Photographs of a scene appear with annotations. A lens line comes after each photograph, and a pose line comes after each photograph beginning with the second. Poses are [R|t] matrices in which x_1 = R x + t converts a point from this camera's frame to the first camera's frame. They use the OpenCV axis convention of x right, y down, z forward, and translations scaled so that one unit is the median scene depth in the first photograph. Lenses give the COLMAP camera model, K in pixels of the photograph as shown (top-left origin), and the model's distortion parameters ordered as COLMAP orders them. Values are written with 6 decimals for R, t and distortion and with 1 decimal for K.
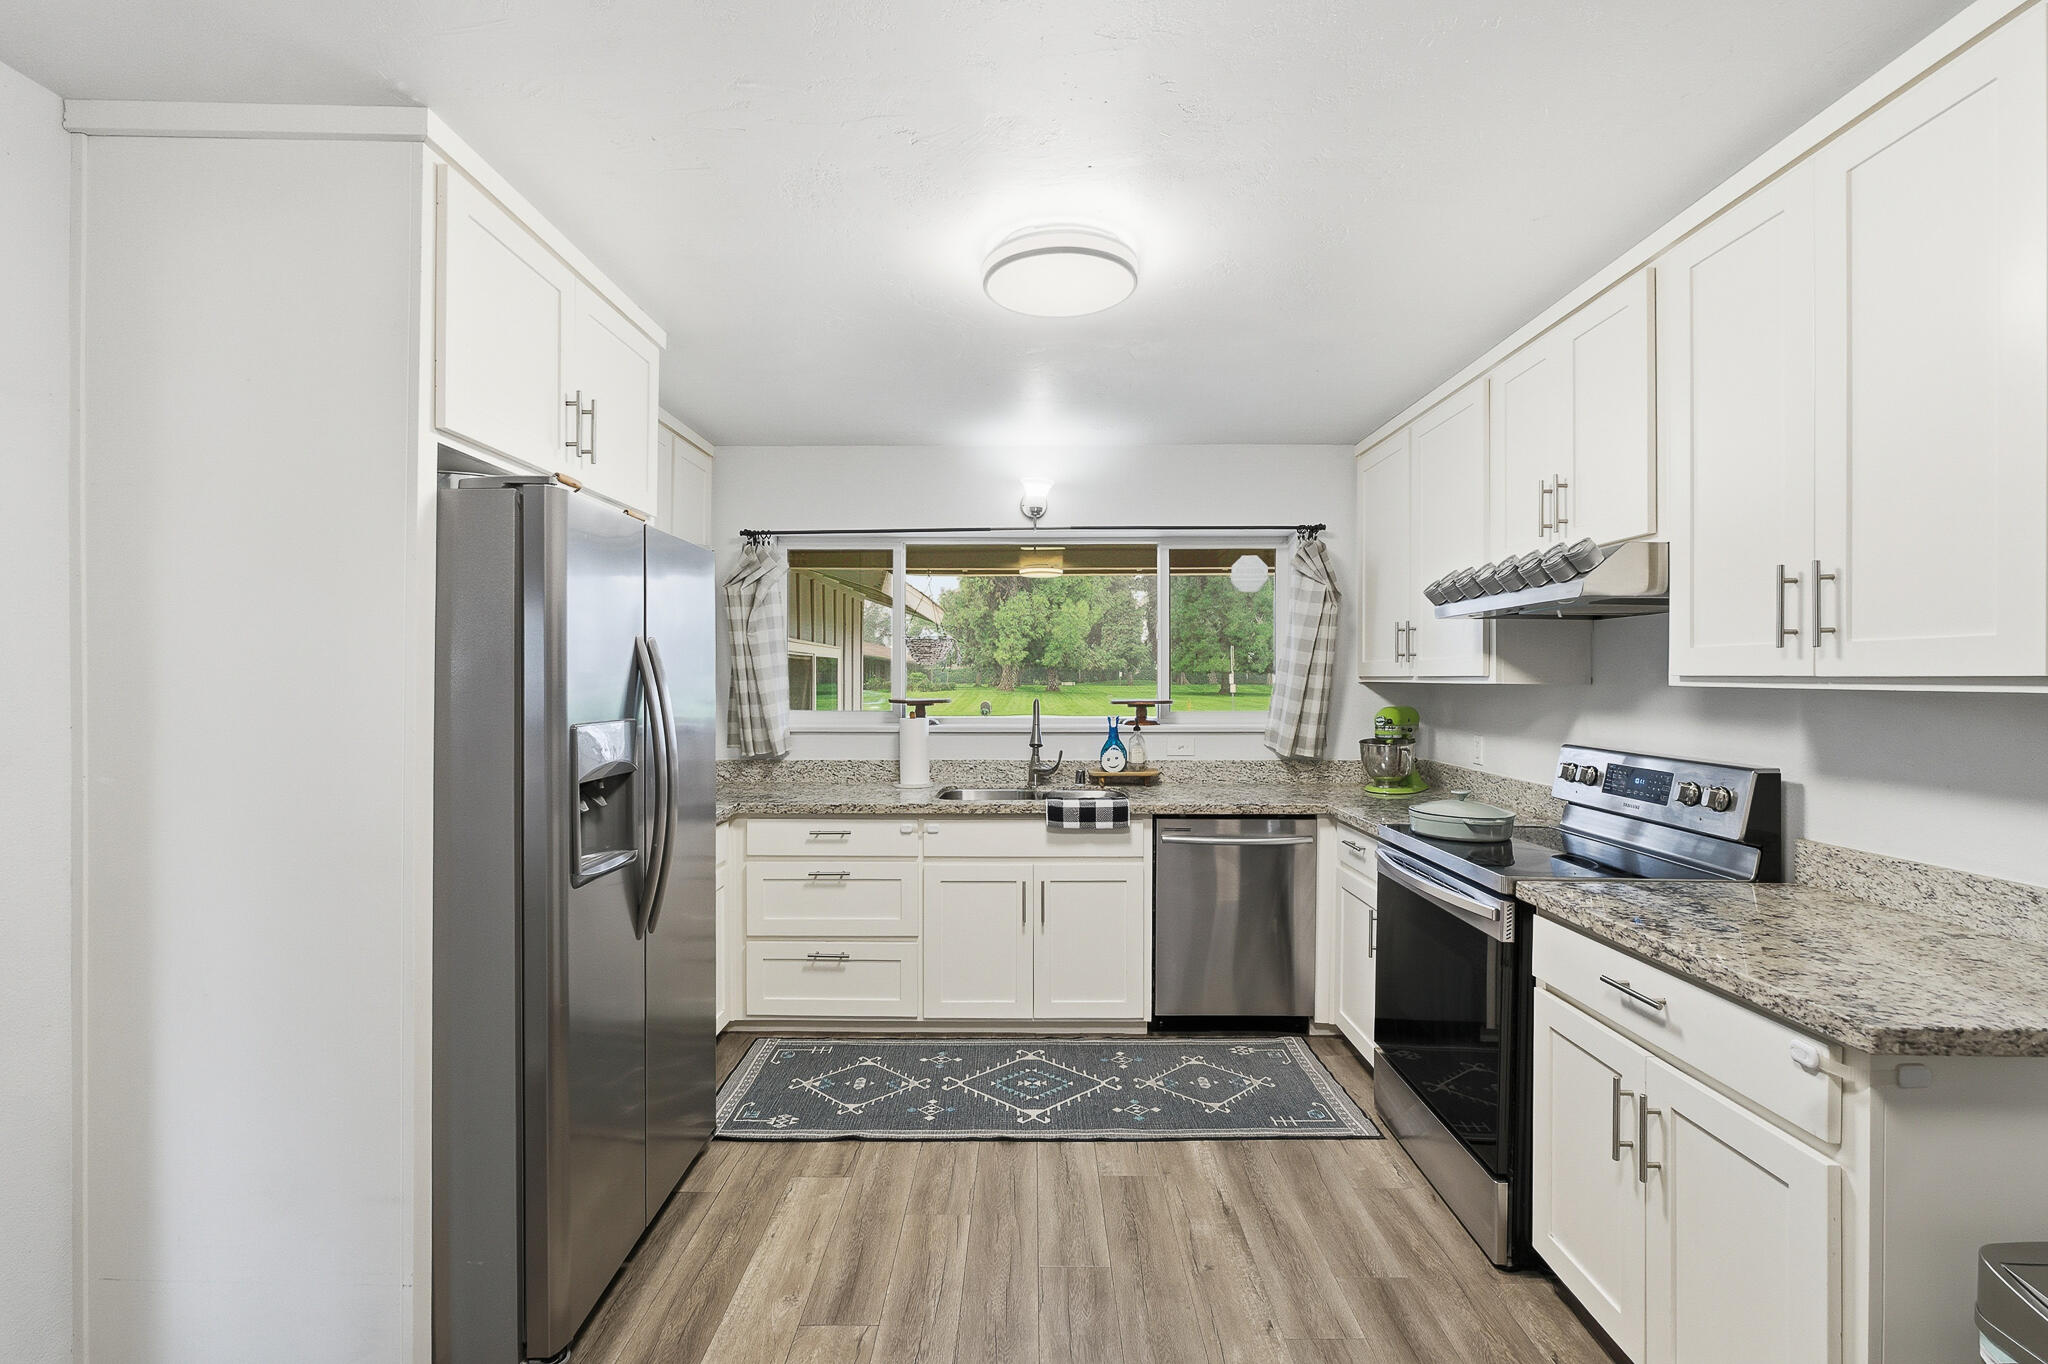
lens RADIAL K [[876.4, 0, 1006.5], [0, 876.4, 679.6], [0, 0, 1]] dist [-0.003974, -0.000173]
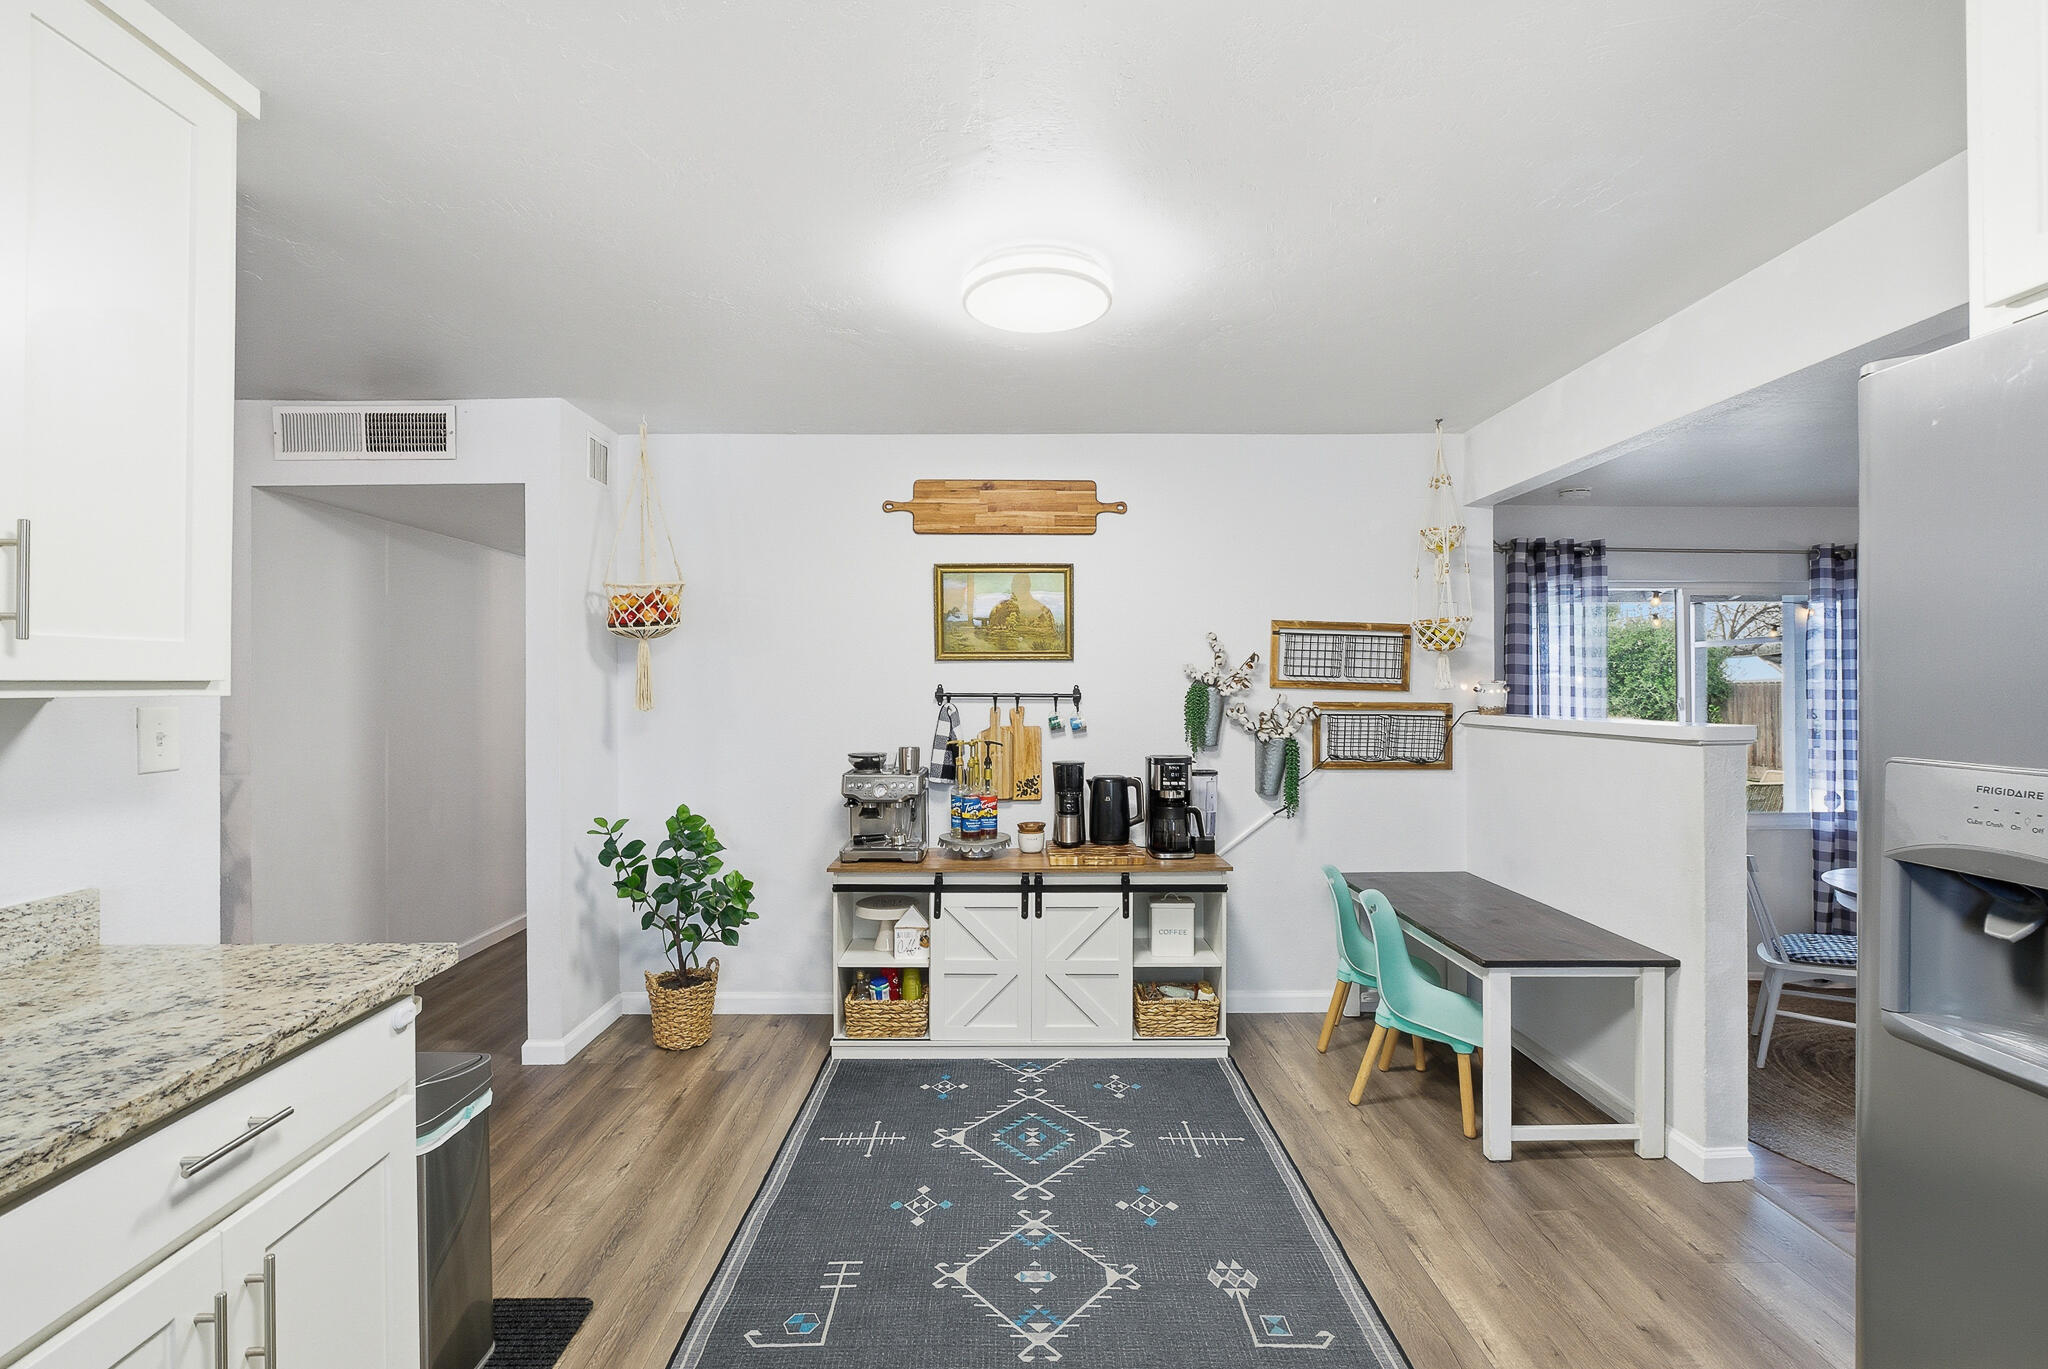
lens RADIAL K [[876.4, 0, 1006.5], [0, 876.4, 682.1], [0, 0, 1]] dist [-0.003974, -0.000173]
pose [[-0.999433, 0.001121, -0.033653, 0.067059], [0.001281, 0.999988, -0.004740, 0.000947], [0.033647, -0.004780, -0.999422, 0.844624]]
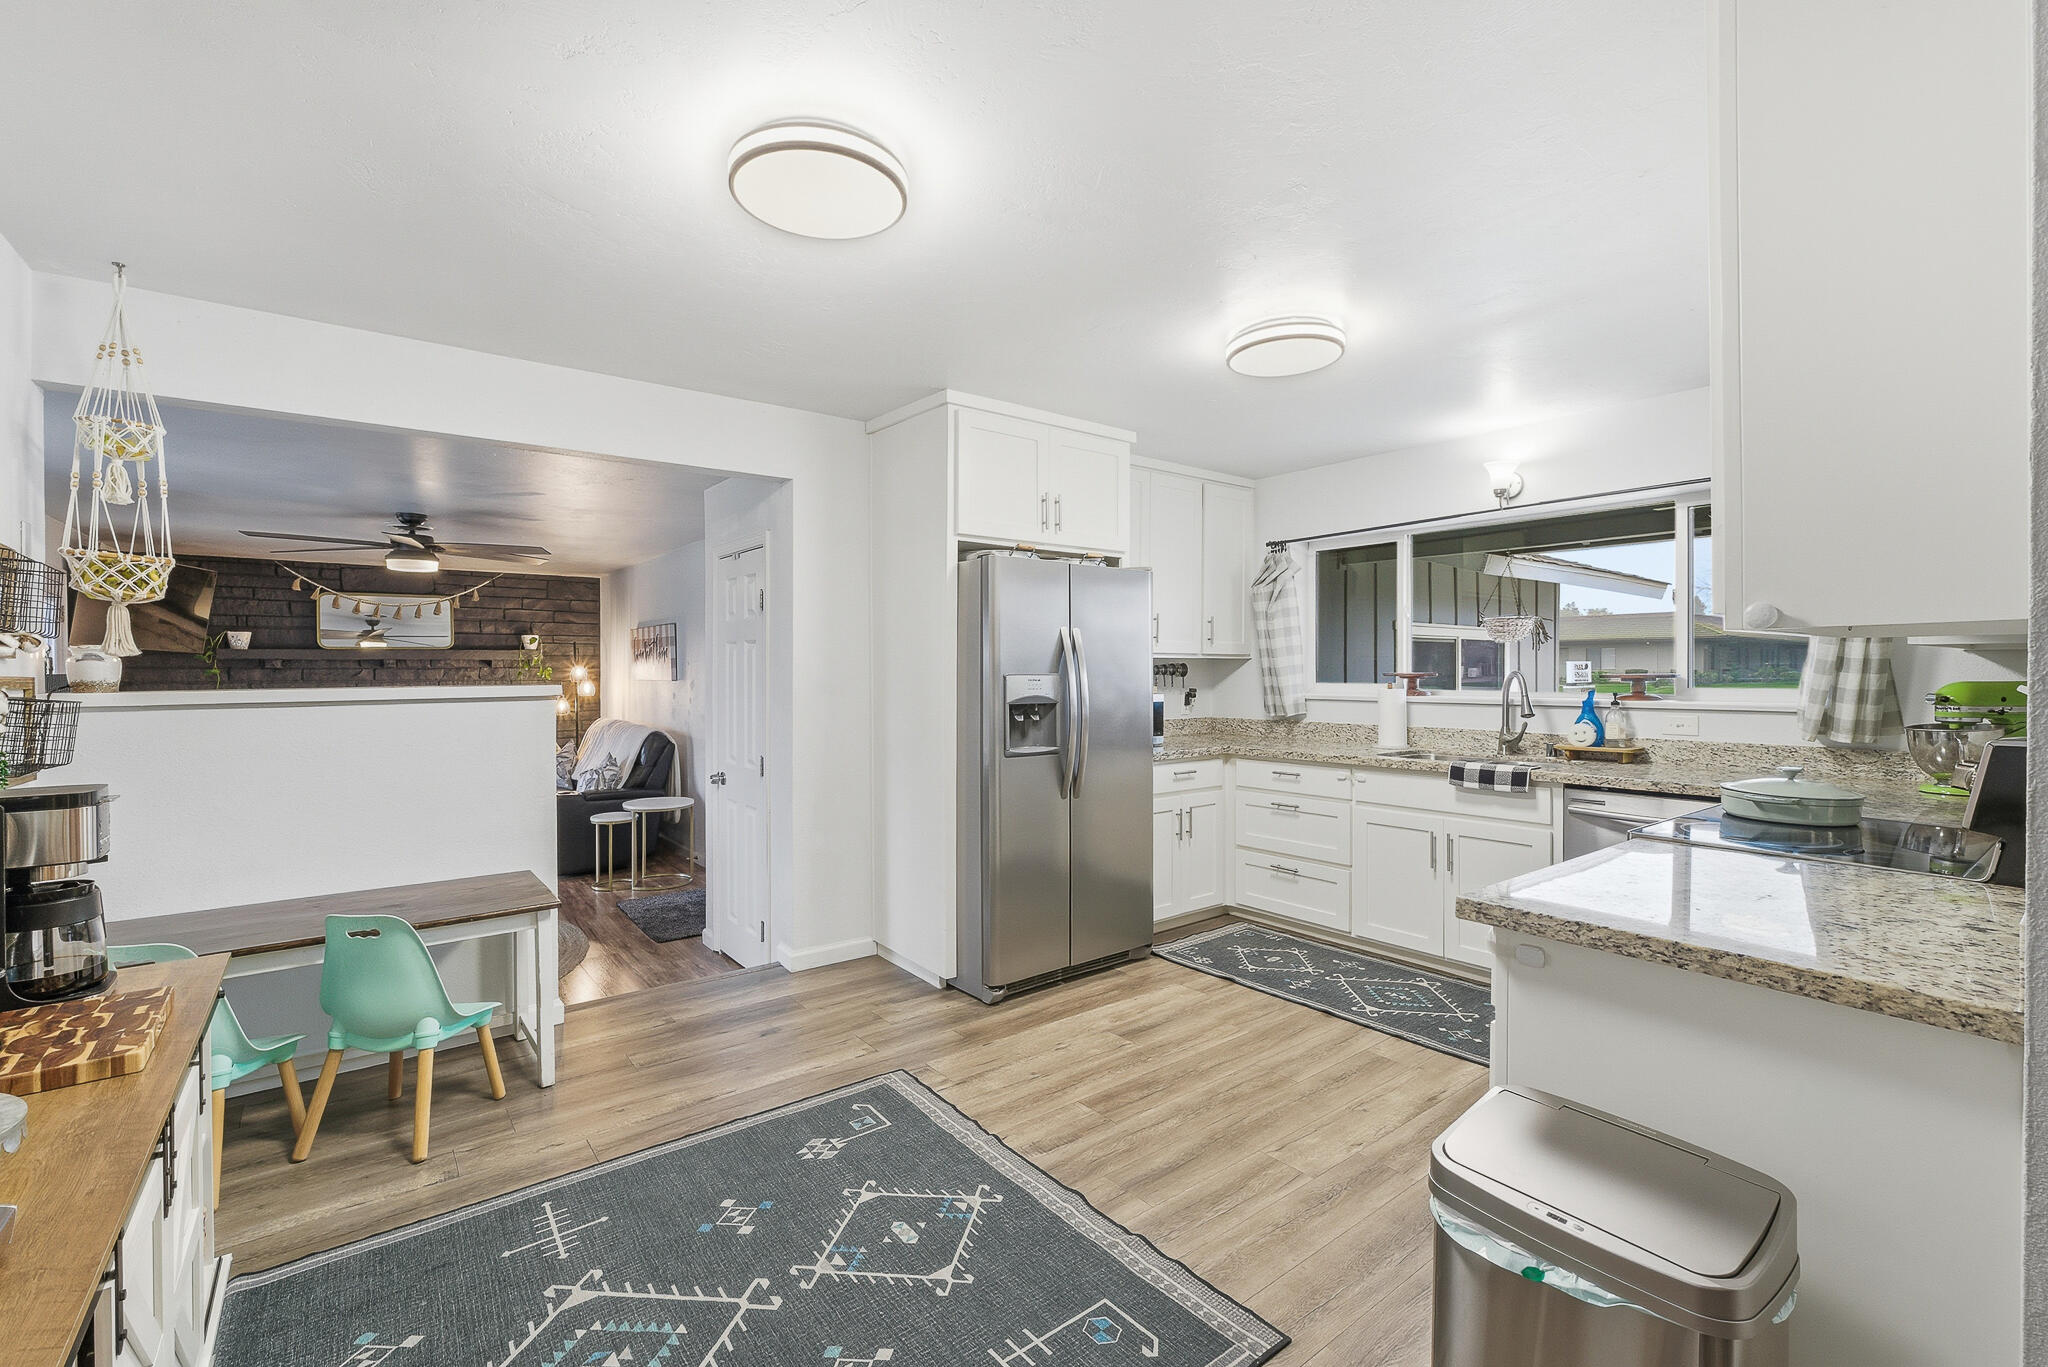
lens RADIAL K [[867.3, 0, 1032.6], [0, 867.3, 664.4], [0, 0, 1]] dist [-0.001382, -0.000259]
pose [[0.637712, -0.006650, -0.770247, 0.562595], [0.002037, 0.999974, -0.006947, 0.022774], [0.770273, 0.002862, 0.637708, -0.106777]]
